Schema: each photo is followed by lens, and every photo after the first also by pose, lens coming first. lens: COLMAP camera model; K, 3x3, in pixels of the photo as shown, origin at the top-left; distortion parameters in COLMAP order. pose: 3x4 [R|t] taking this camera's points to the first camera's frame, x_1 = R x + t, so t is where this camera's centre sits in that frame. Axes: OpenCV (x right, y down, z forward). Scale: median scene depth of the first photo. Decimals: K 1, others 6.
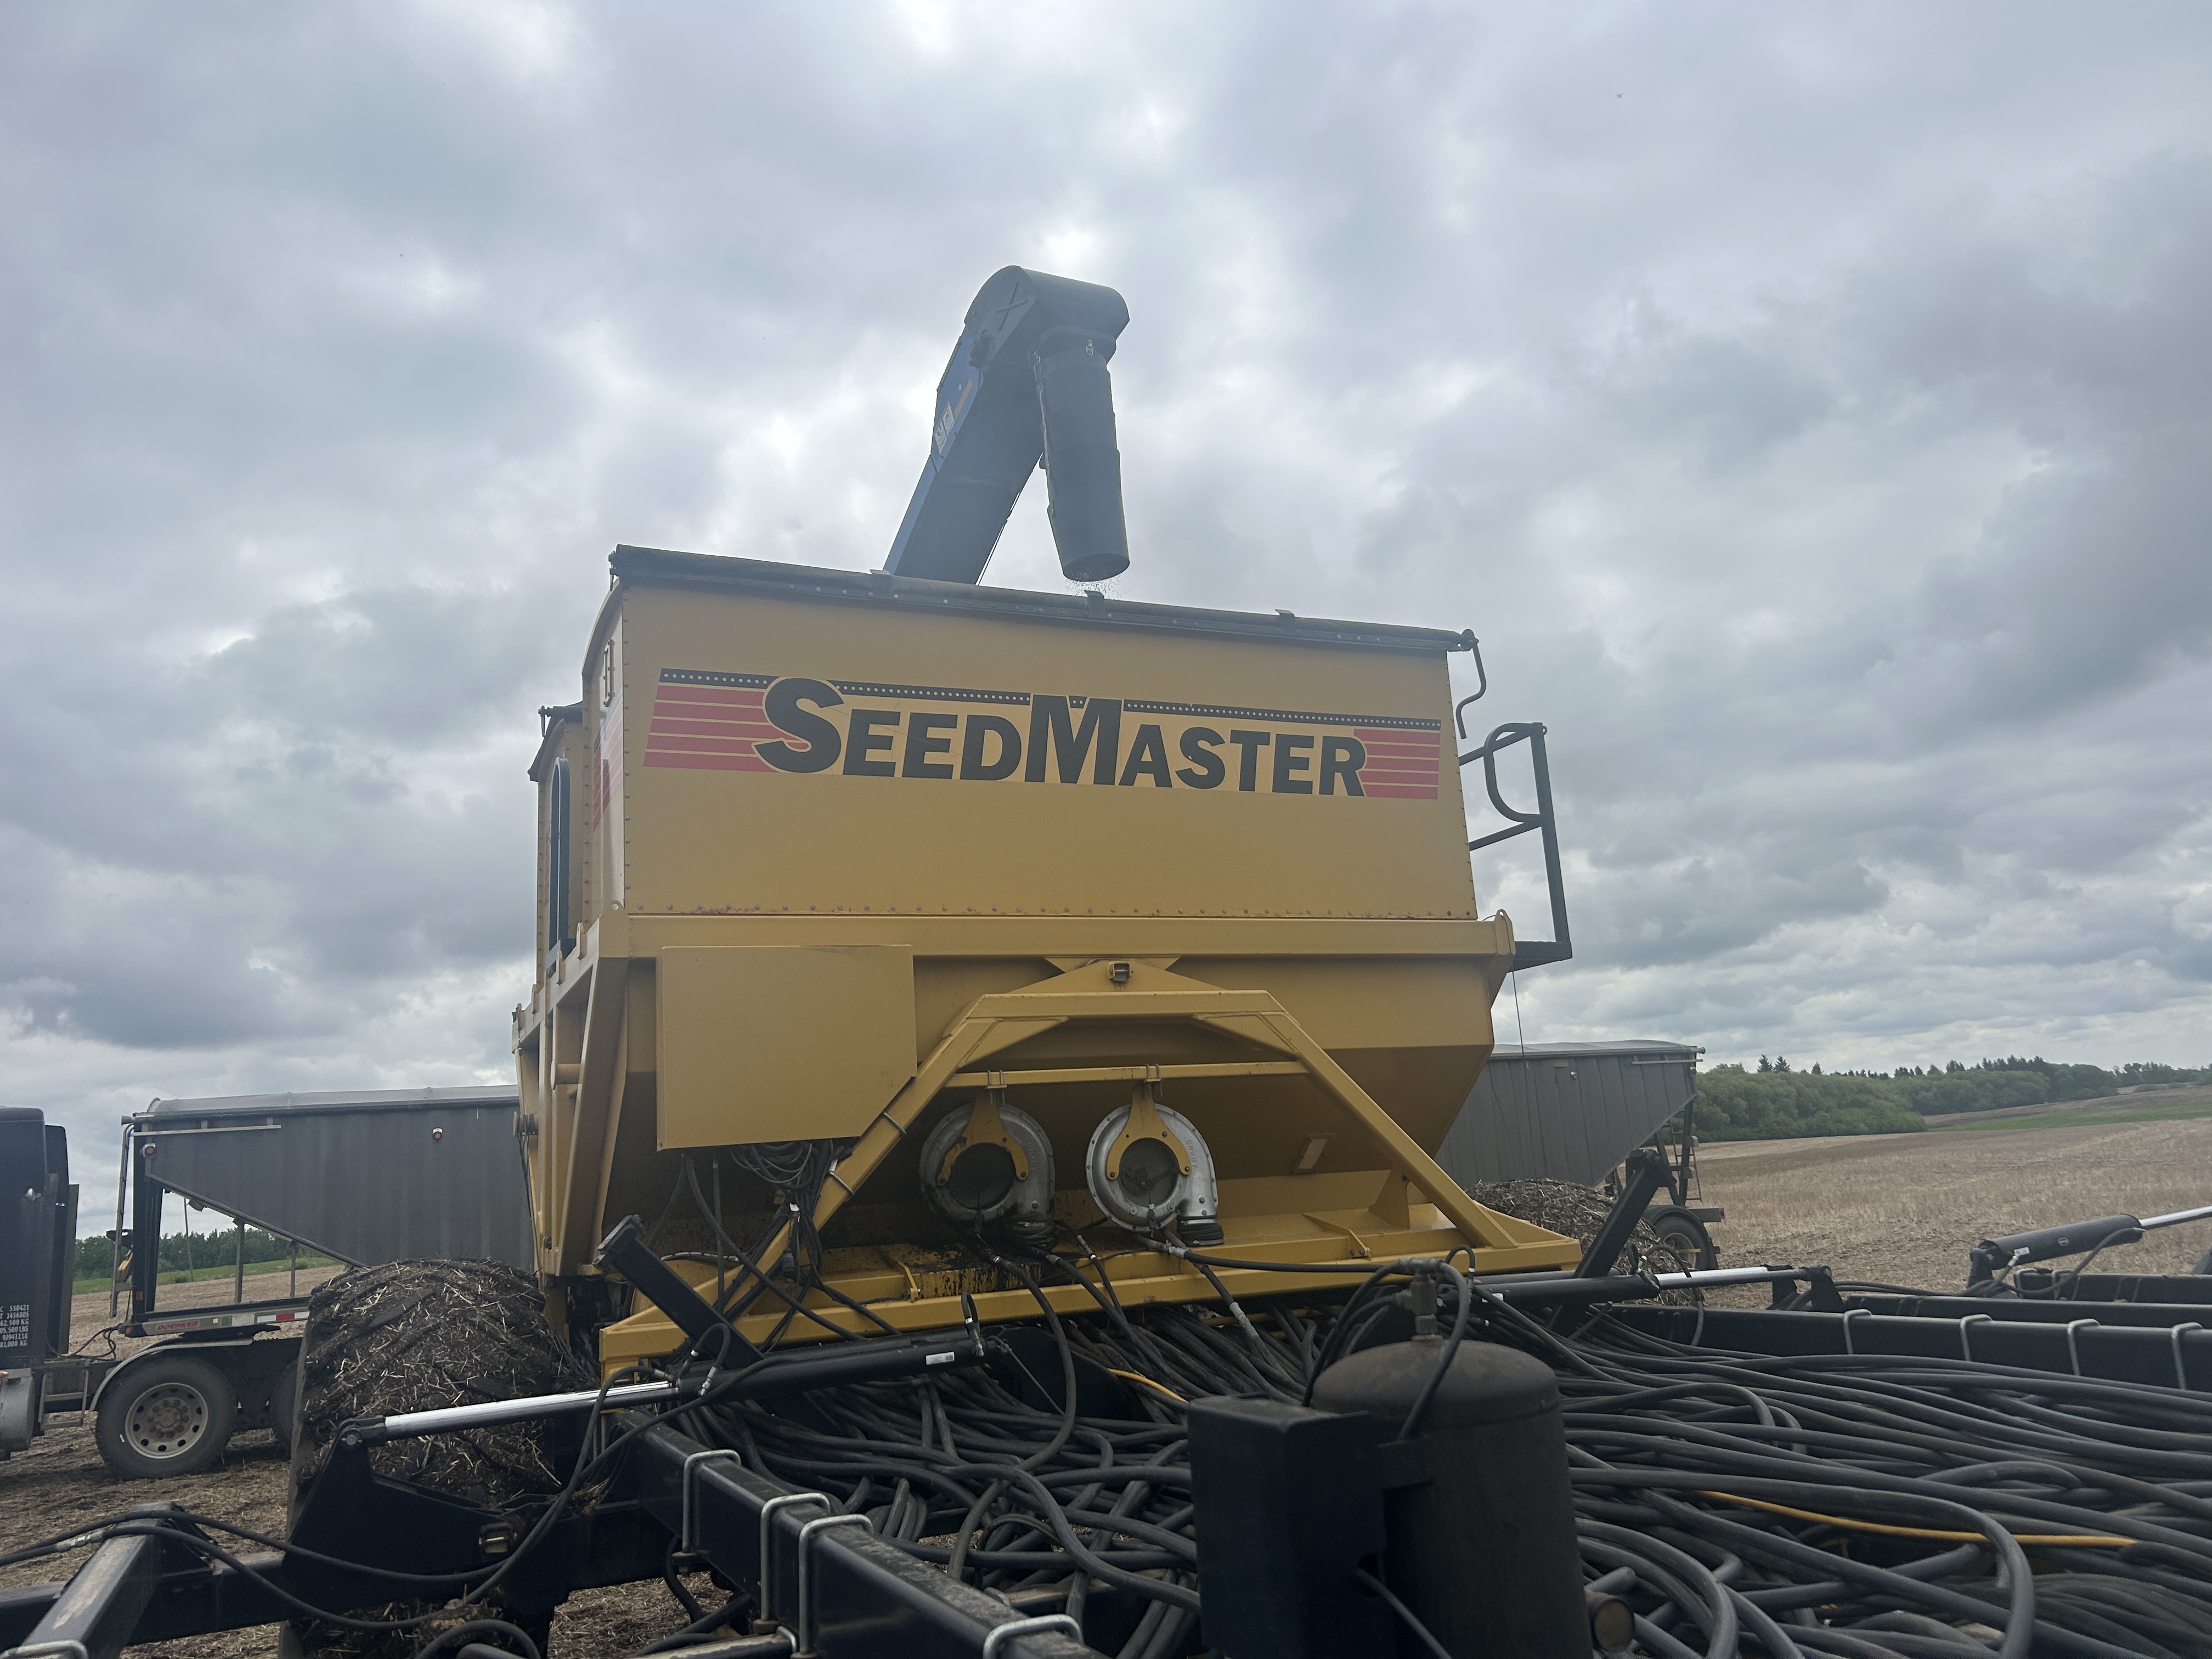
lens RADIAL K [[1659.0, 0, 1115.2], [0, 1659.0, 825.0], [0, 0, 1]] dist [0.049703, -0.052915]
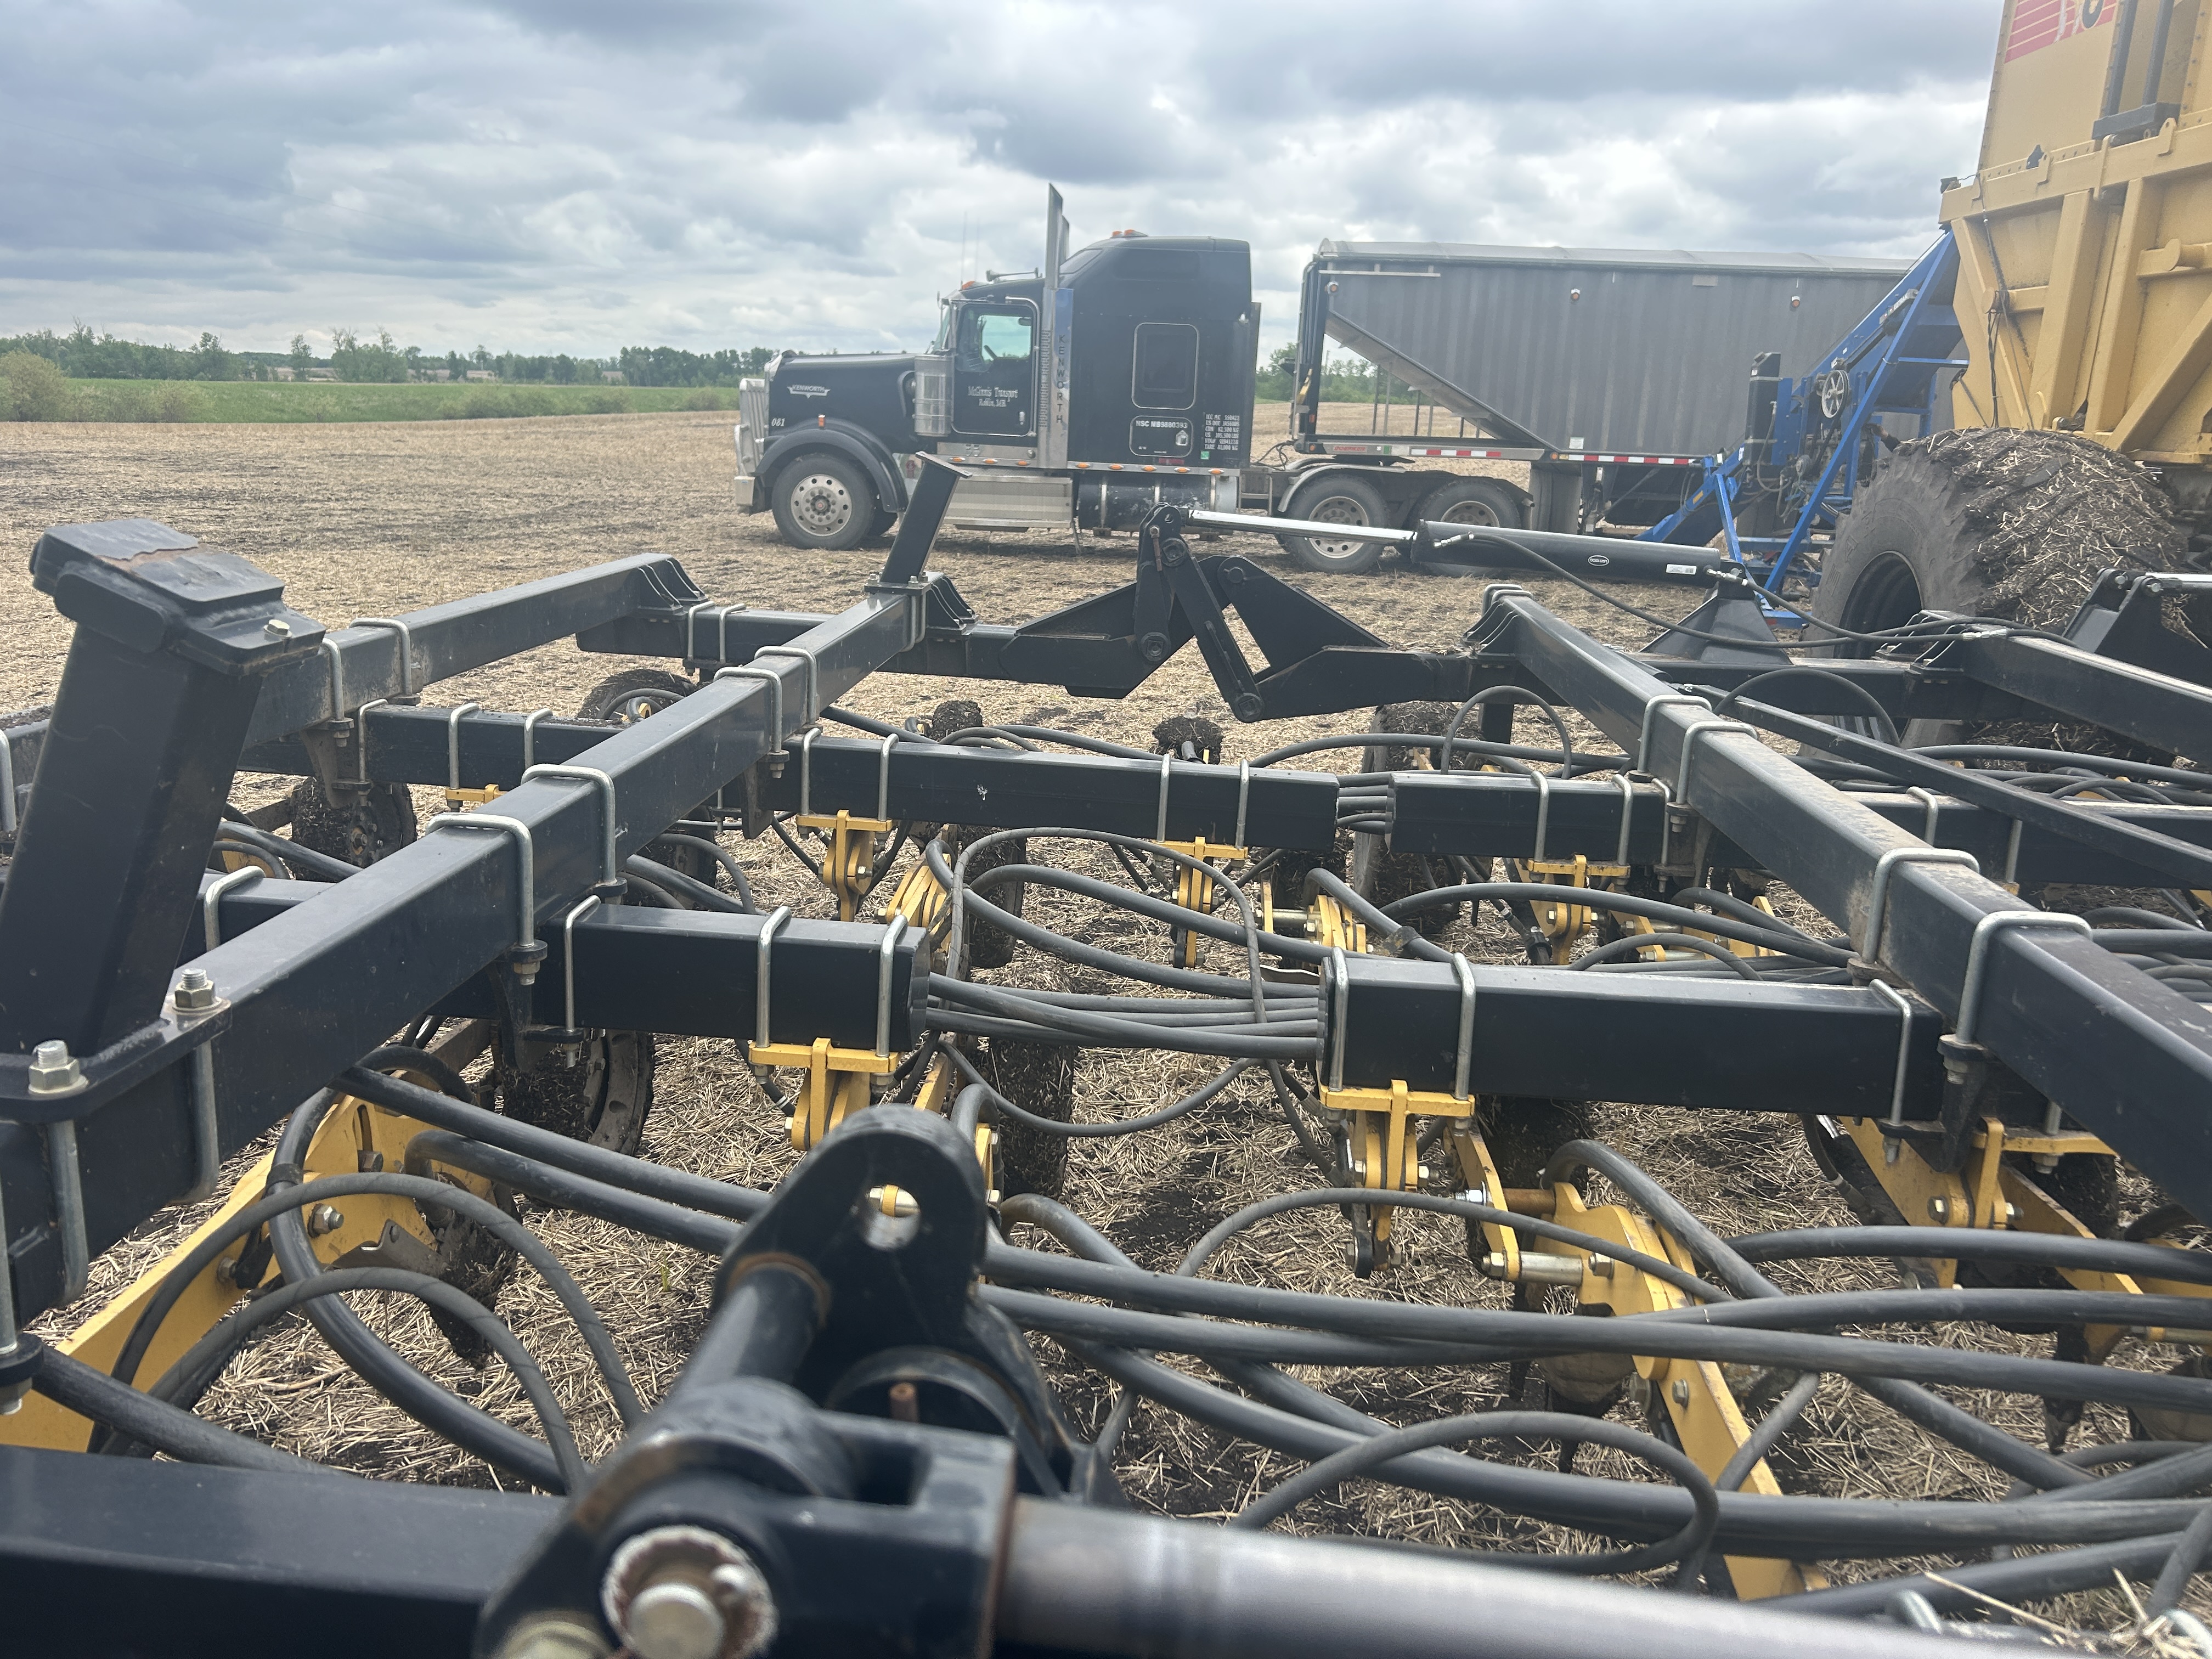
lens RADIAL K [[1659.0, 0, 1107.9], [0, 1659.0, 831.1], [0, 0, 1]] dist [0.049703, -0.052915]
pose [[0.879325, 0.222463, -0.421067, -0.357631], [-0.000187, 0.884343, 0.466837, -0.009784], [0.476222, -0.410423, 0.777667, -0.178361]]
